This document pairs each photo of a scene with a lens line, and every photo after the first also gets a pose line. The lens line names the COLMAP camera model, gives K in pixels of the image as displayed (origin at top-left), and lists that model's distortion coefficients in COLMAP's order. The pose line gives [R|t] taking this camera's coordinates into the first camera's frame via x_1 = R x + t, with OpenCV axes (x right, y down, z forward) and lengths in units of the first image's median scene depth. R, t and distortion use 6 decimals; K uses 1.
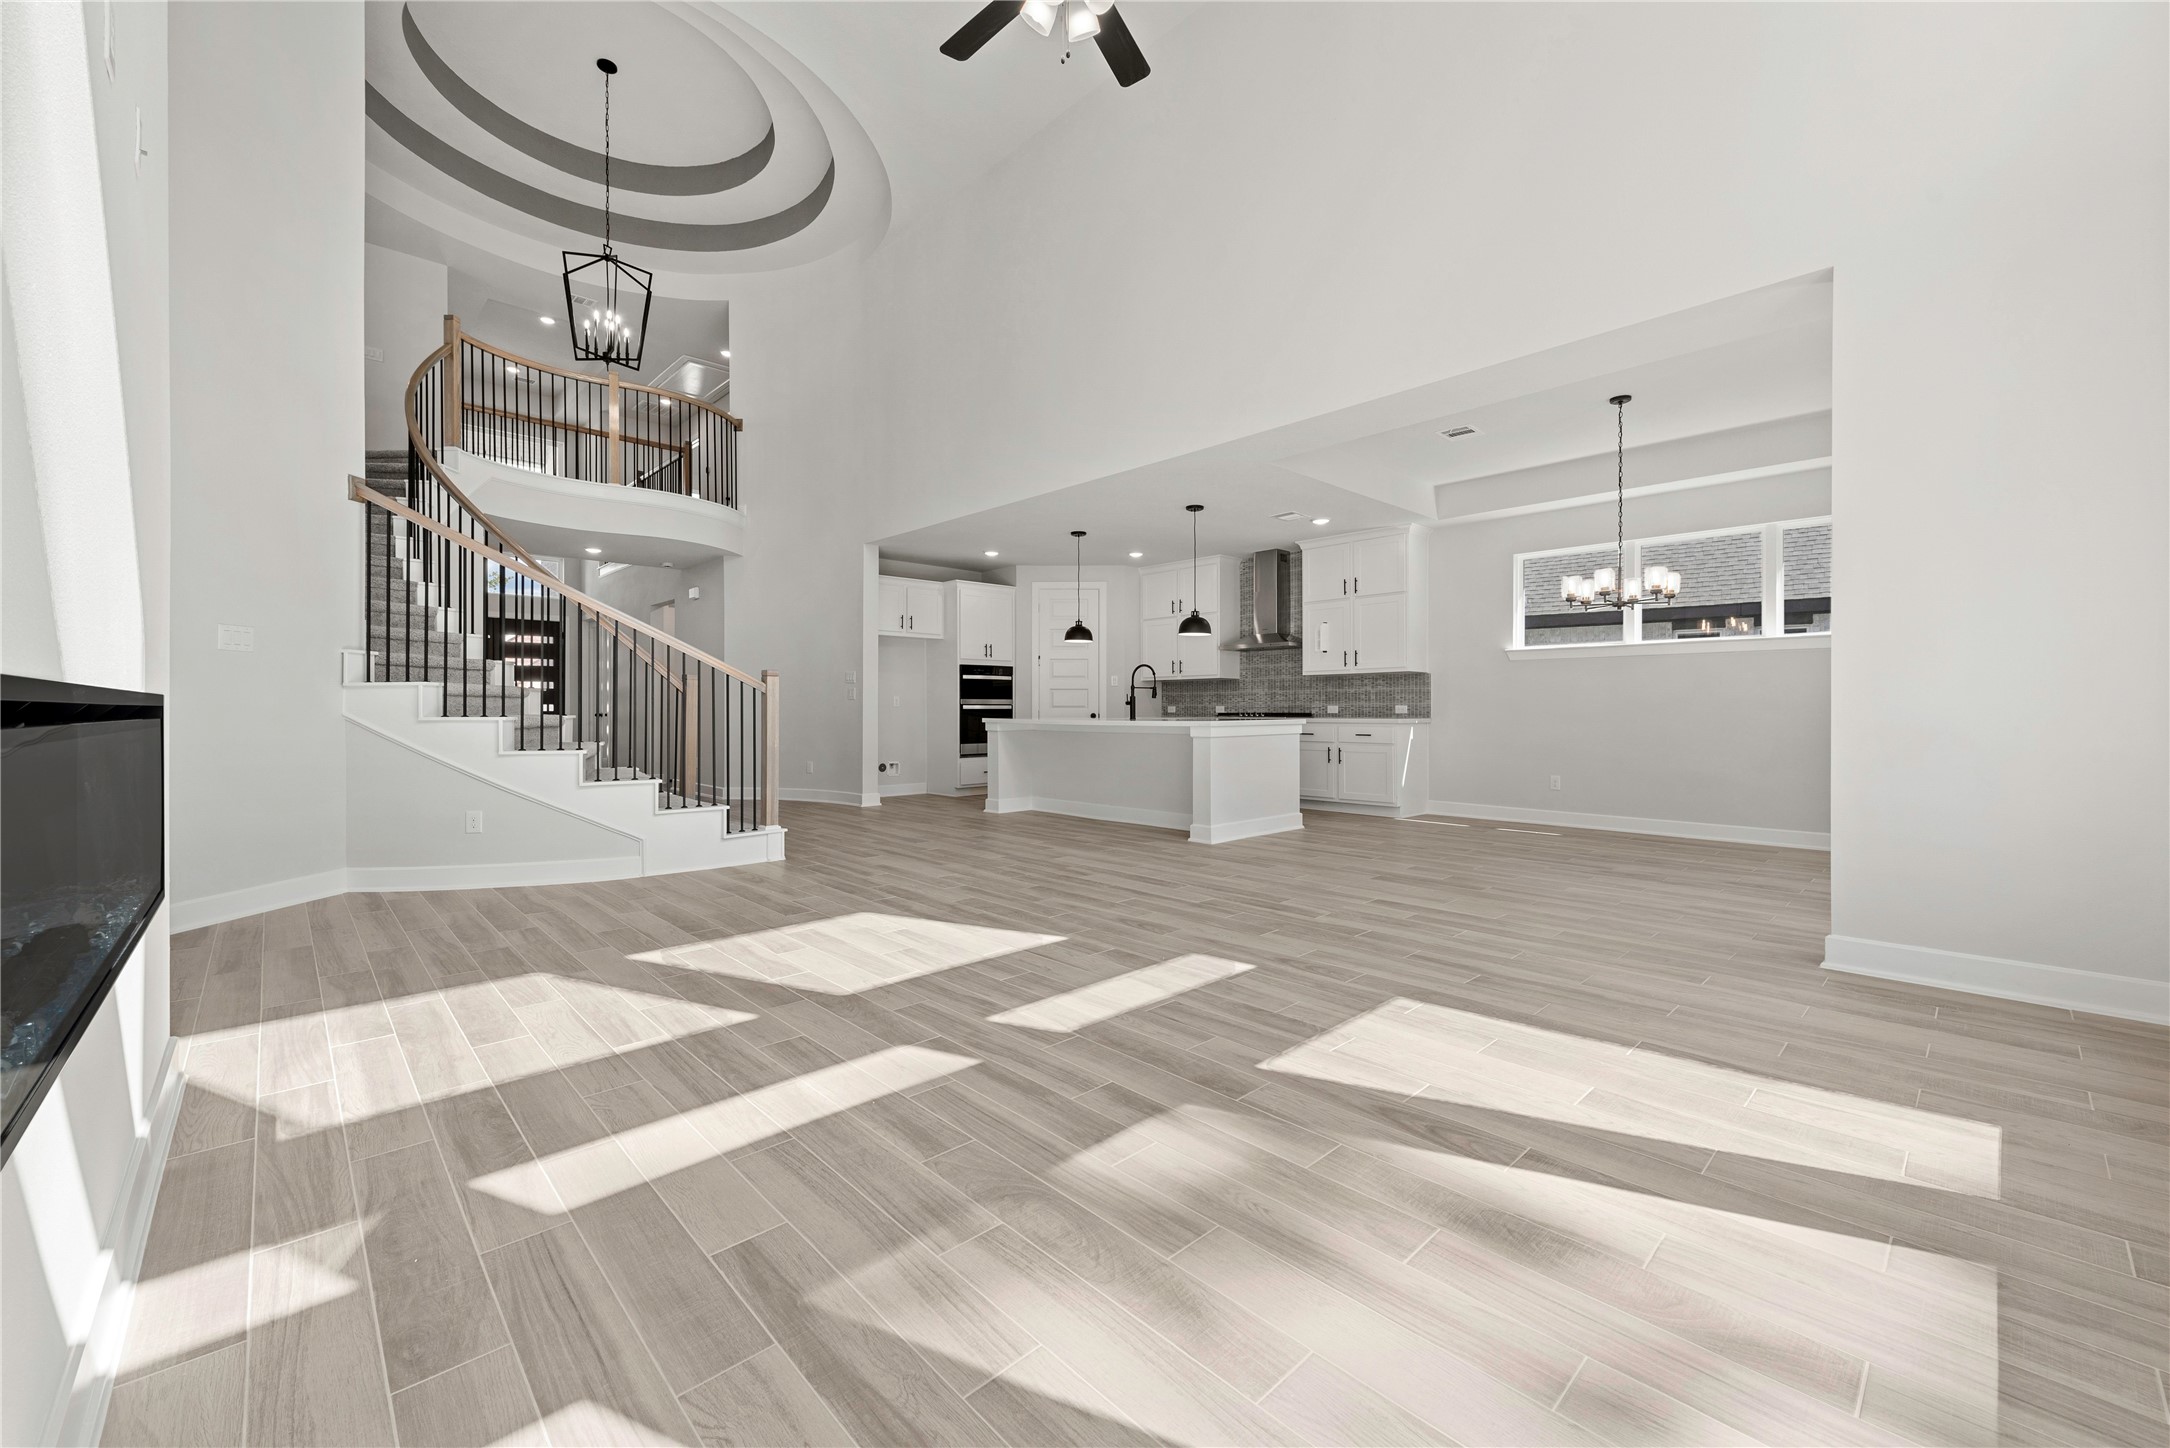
lens RADIAL K [[844.6, 0, 1088.7], [0, 844.6, 712.2], [0, 0, 1]] dist [0.005786, -0.001650]
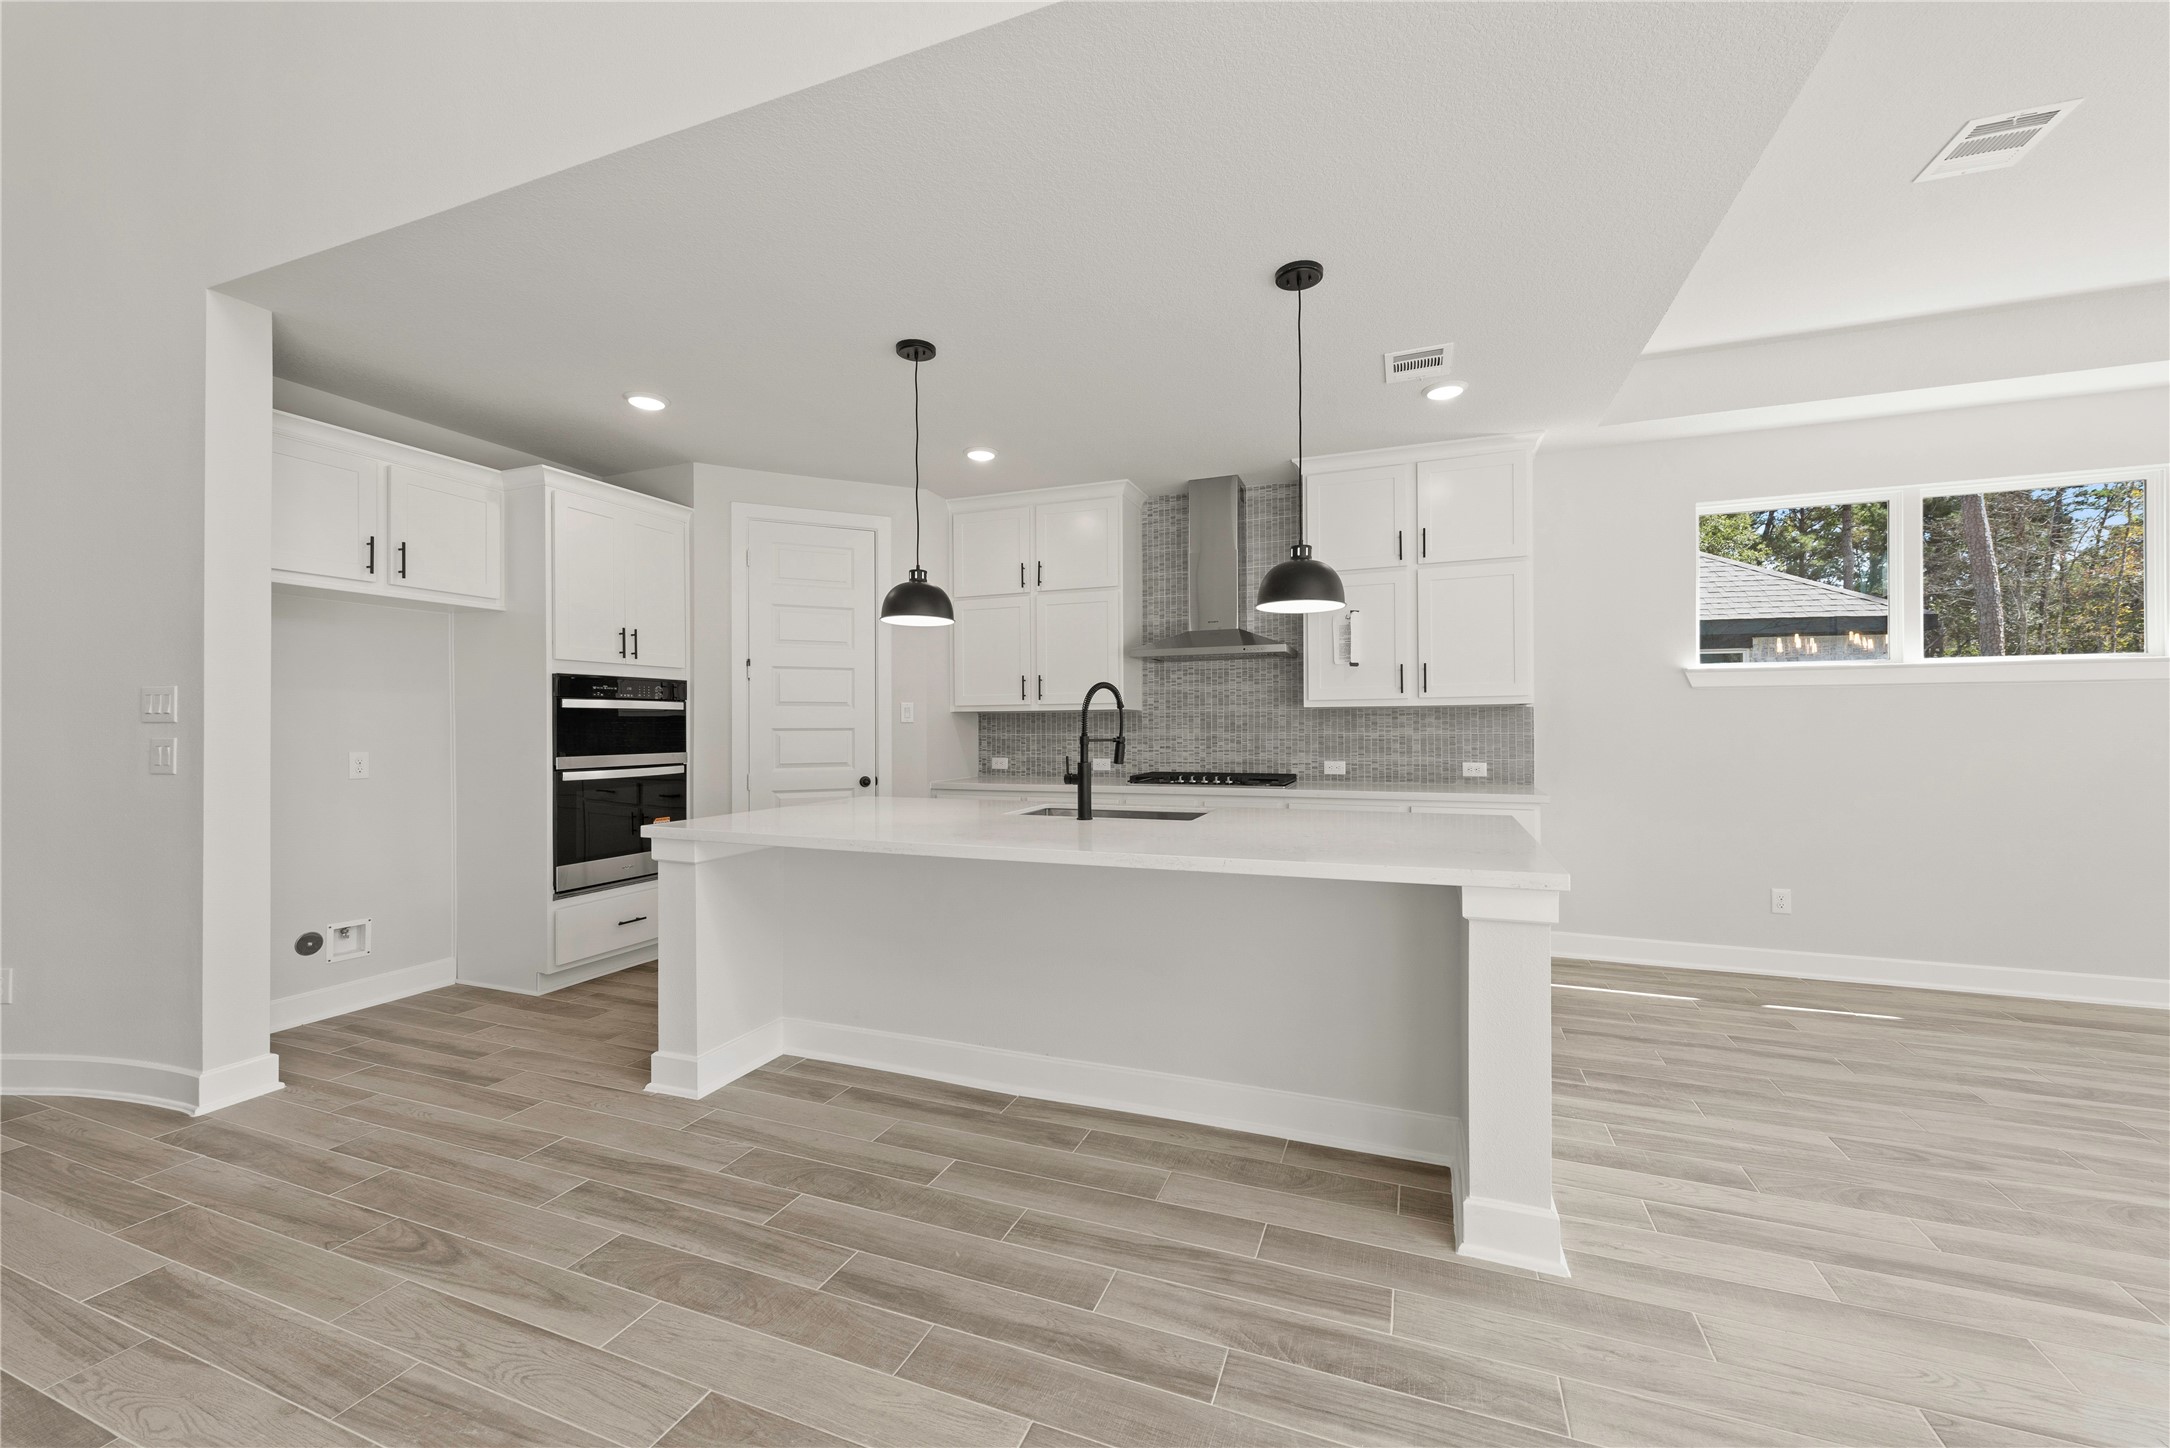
lens RADIAL K [[844.6, 0, 1093.2], [0, 844.6, 727.1], [0, 0, 1]] dist [0.005786, -0.001650]
pose [[0.903668, -0.003530, 0.428220, -0.094355], [0.005195, 0.999983, -0.002721, -0.028440], [-0.428203, 0.004684, 0.903670, 0.531577]]
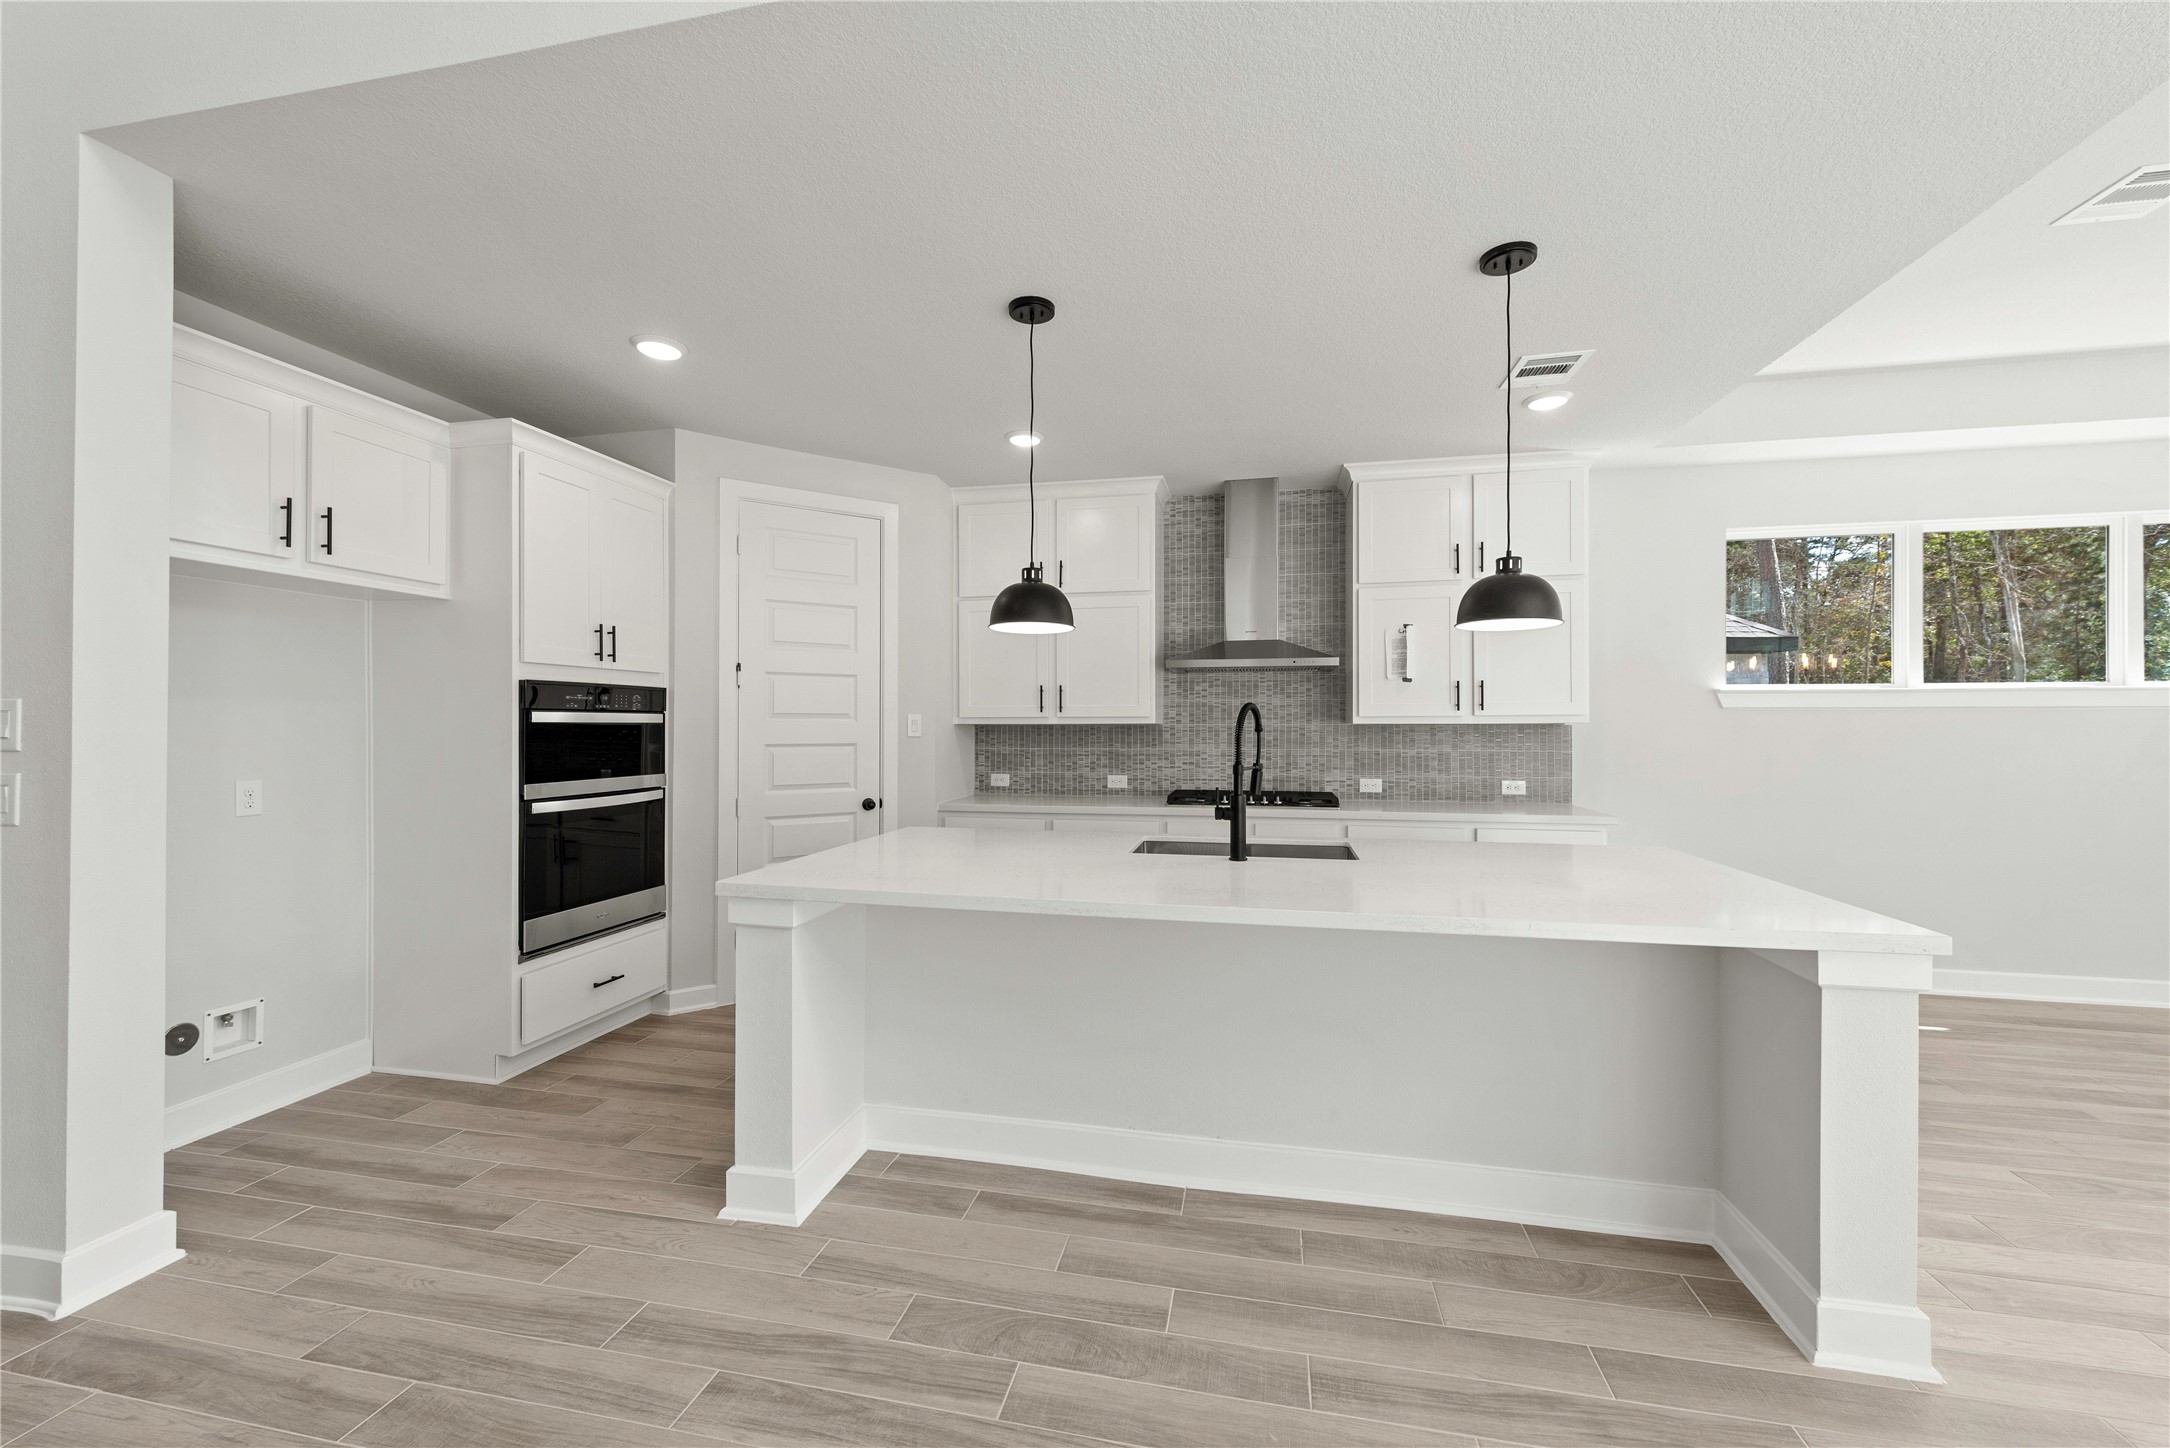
lens RADIAL K [[844.6, 0, 1092.2], [0, 844.6, 725.3], [0, 0, 1]] dist [0.005786, -0.001650]
pose [[0.823514, 0.002192, 0.567292, -0.161210], [0.000559, 0.999989, -0.004676, -0.038022], [-0.567296, 0.004168, 0.823503, 0.620837]]
